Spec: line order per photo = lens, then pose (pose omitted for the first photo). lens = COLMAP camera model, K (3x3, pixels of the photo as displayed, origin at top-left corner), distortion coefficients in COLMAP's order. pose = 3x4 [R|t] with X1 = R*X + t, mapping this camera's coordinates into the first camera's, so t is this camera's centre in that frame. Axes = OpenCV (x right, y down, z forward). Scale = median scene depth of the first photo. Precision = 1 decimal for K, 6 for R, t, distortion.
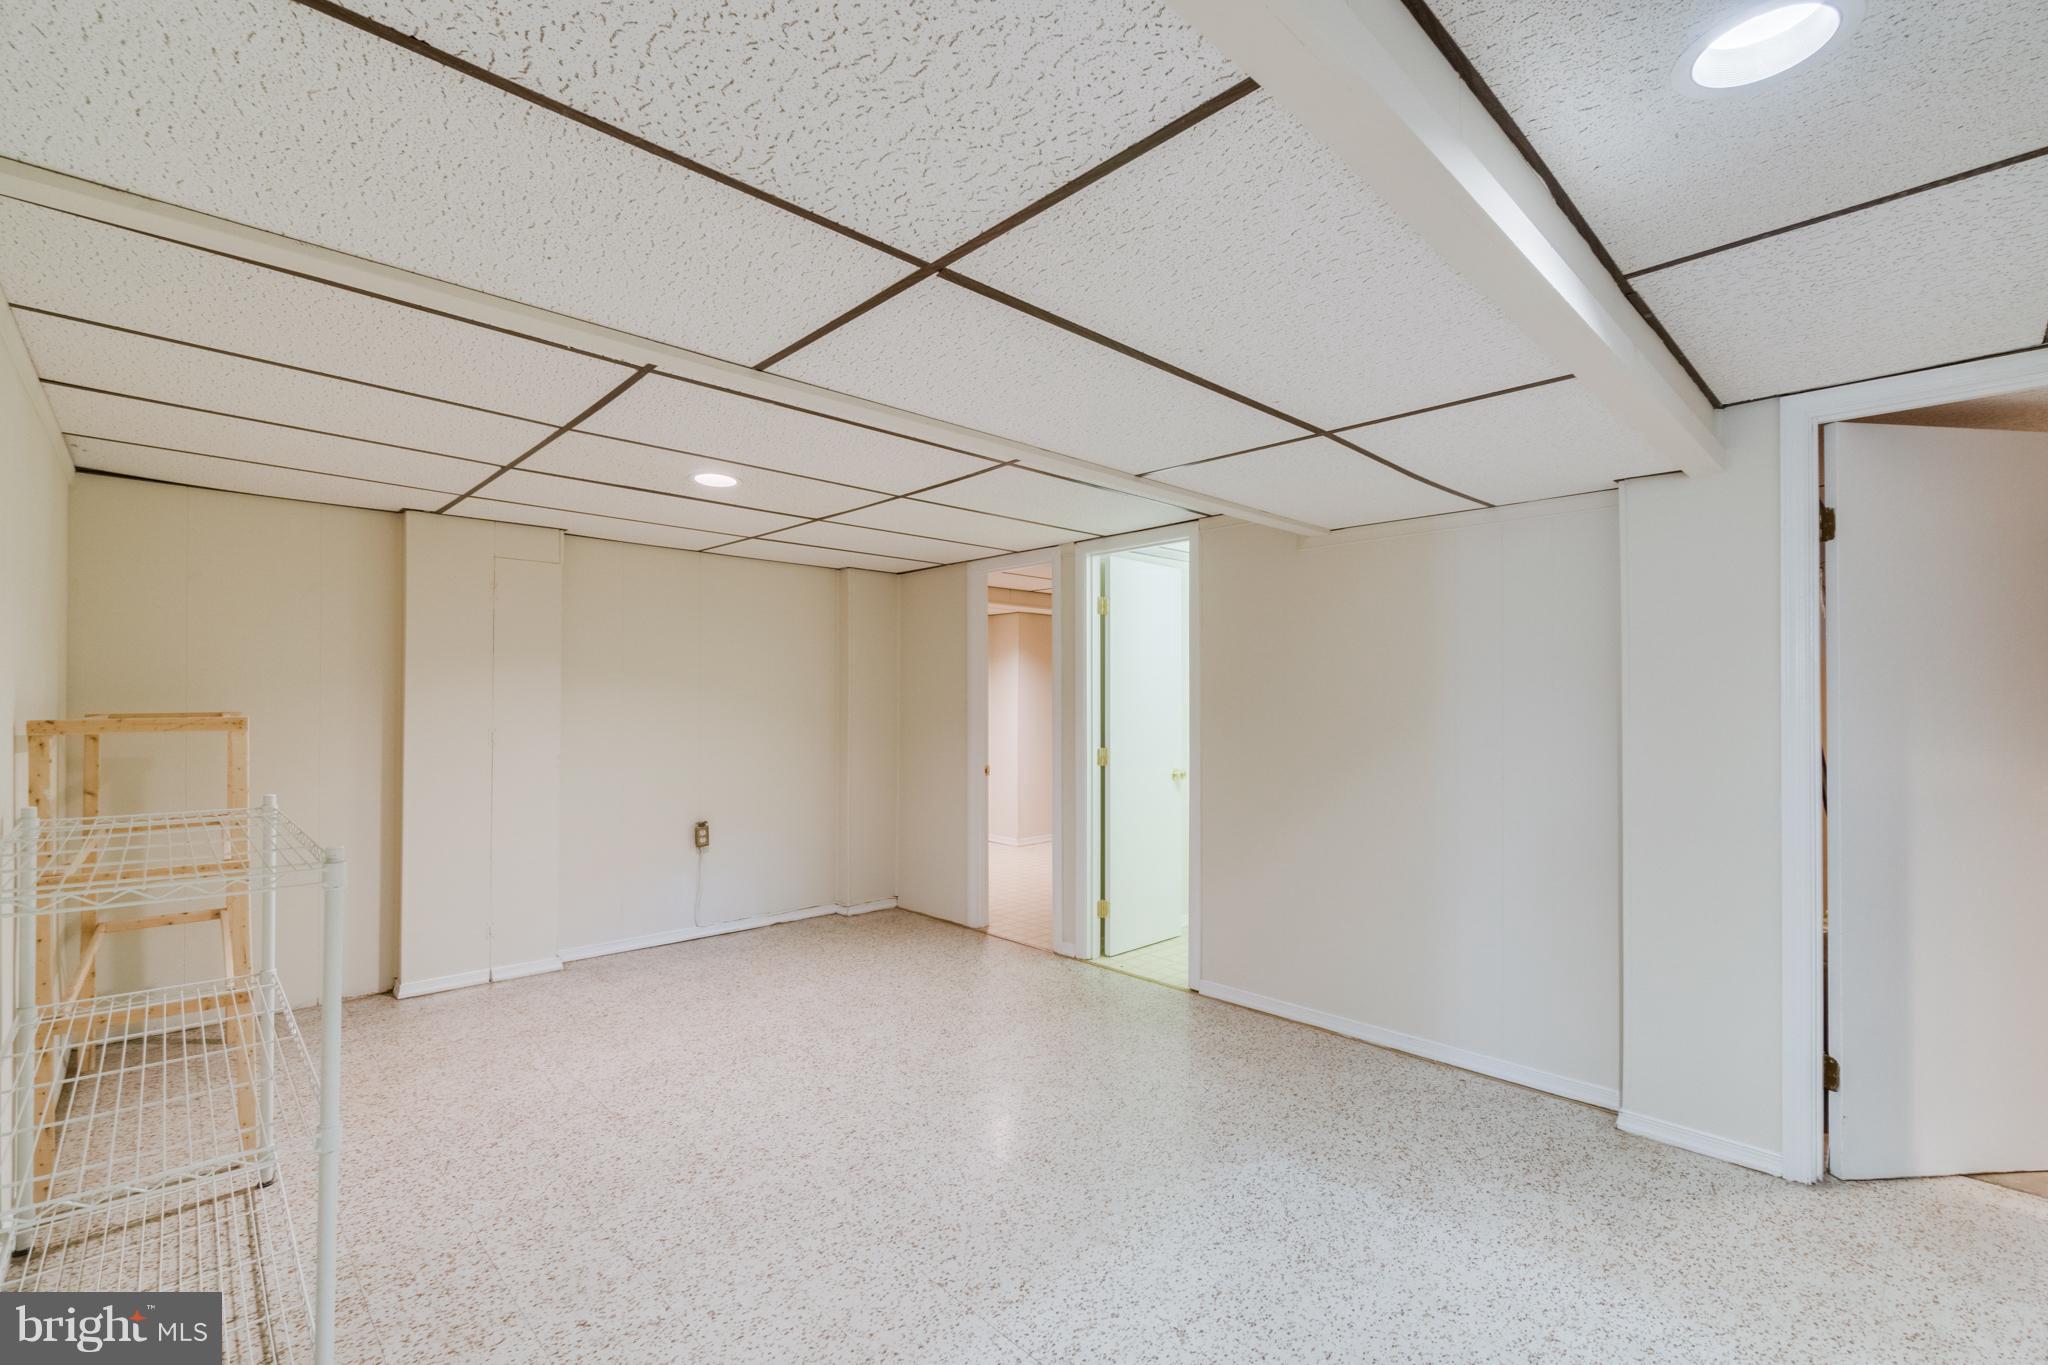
lens RADIAL K [[897.4, 0, 1009.4], [0, 897.4, 687.5], [0, 0, 1]] dist [-0.000250, -0.000019]
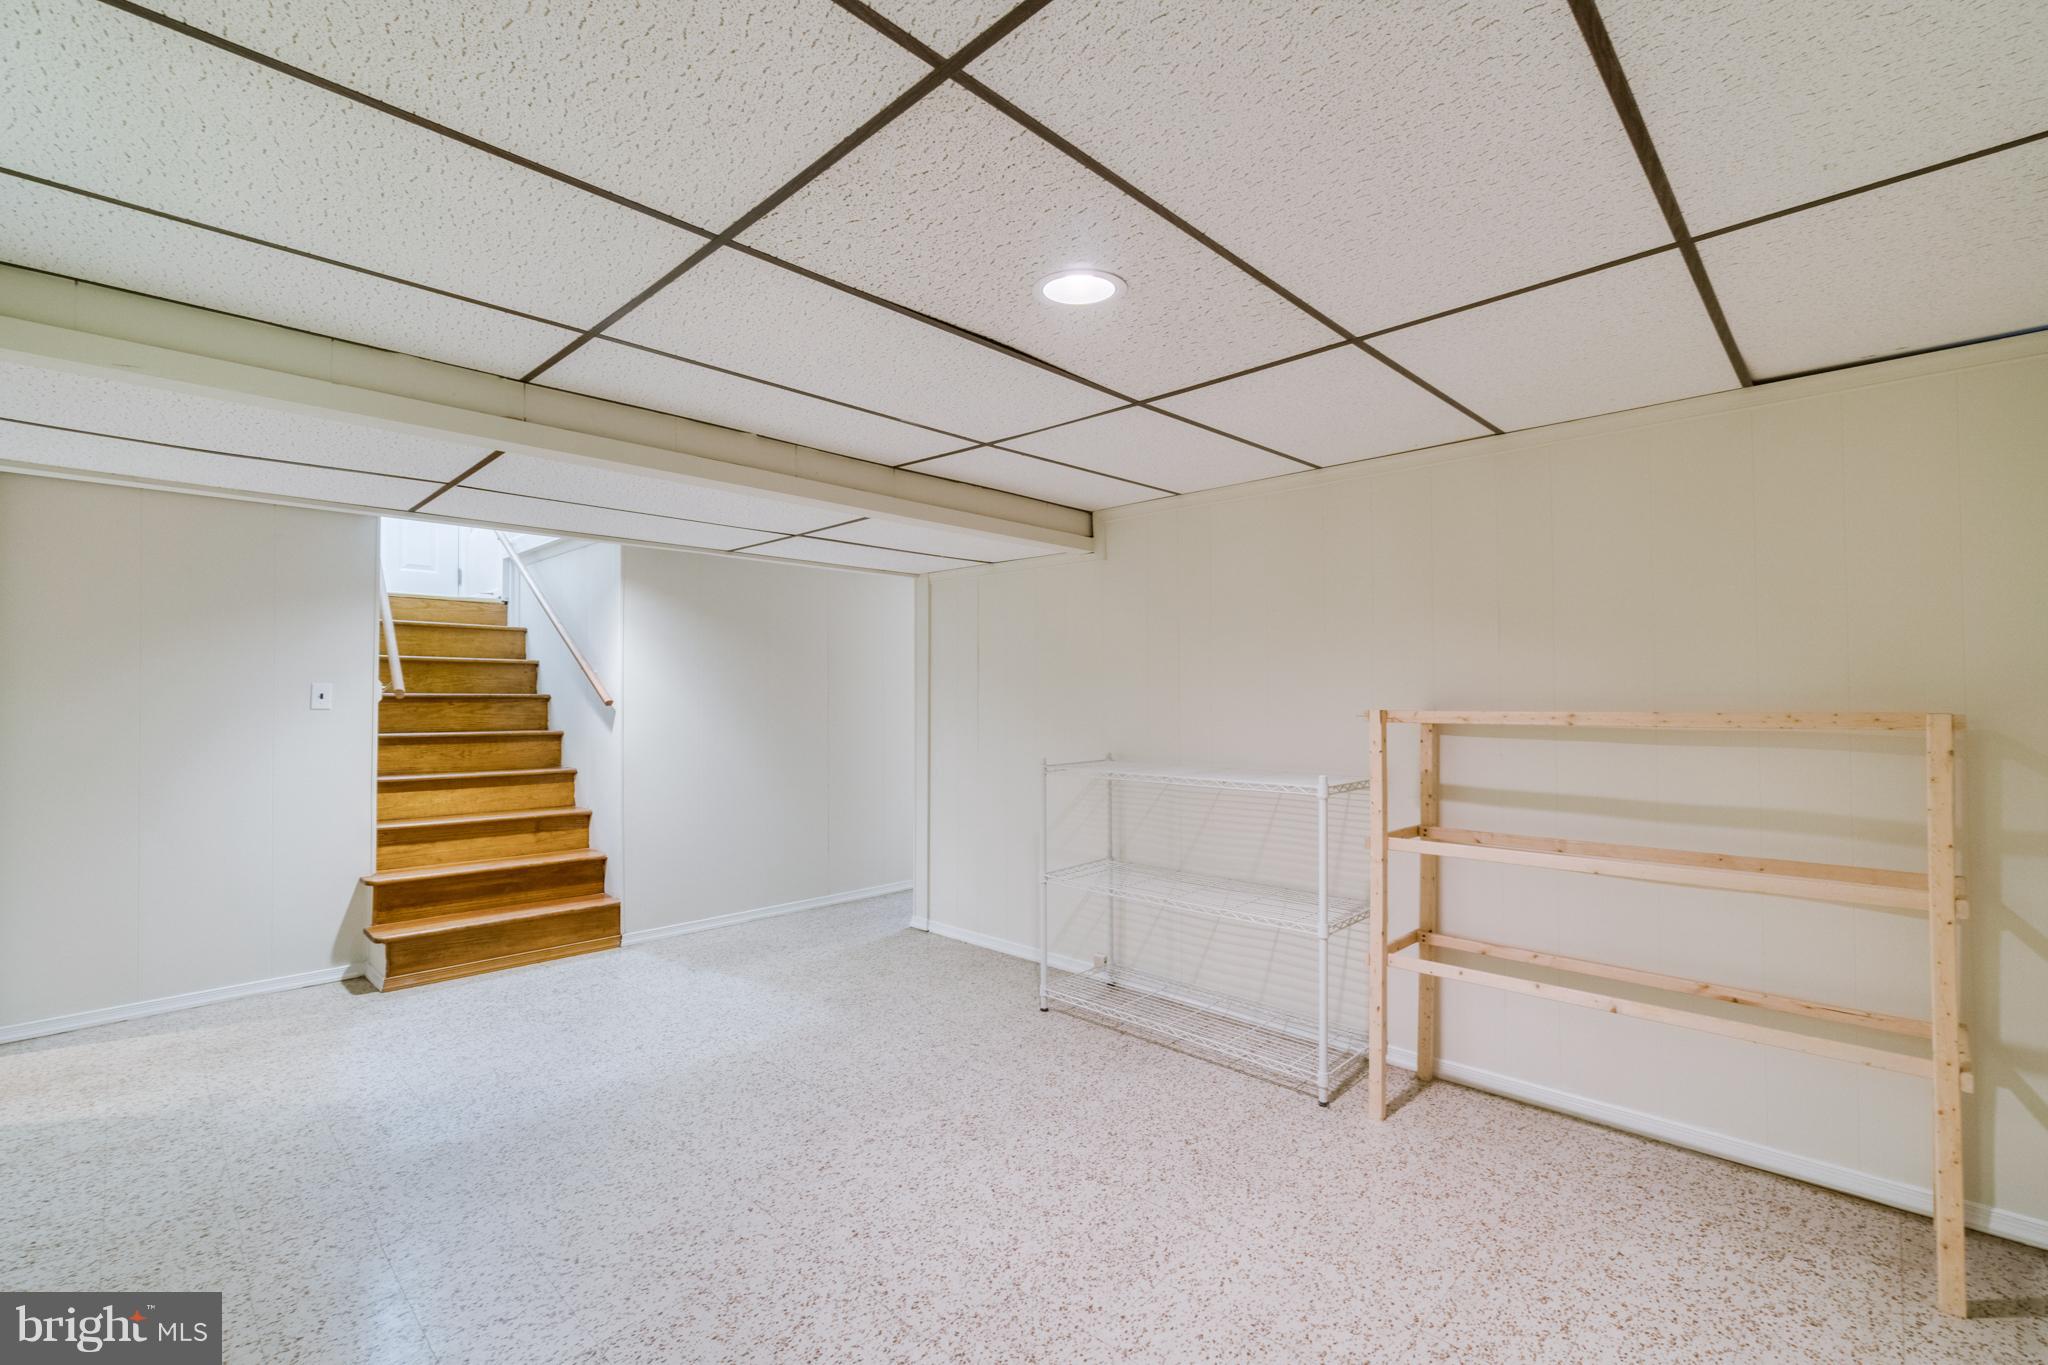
lens RADIAL K [[897.4, 0, 1009.4], [0, 897.4, 687.5], [0, 0, 1]] dist [-0.000250, -0.000019]
pose [[-0.999636, -0.002747, -0.026832, -0.382614], [-0.001884, 0.999481, -0.032152, 0.045179], [0.026906, -0.032090, -0.999123, 2.179318]]
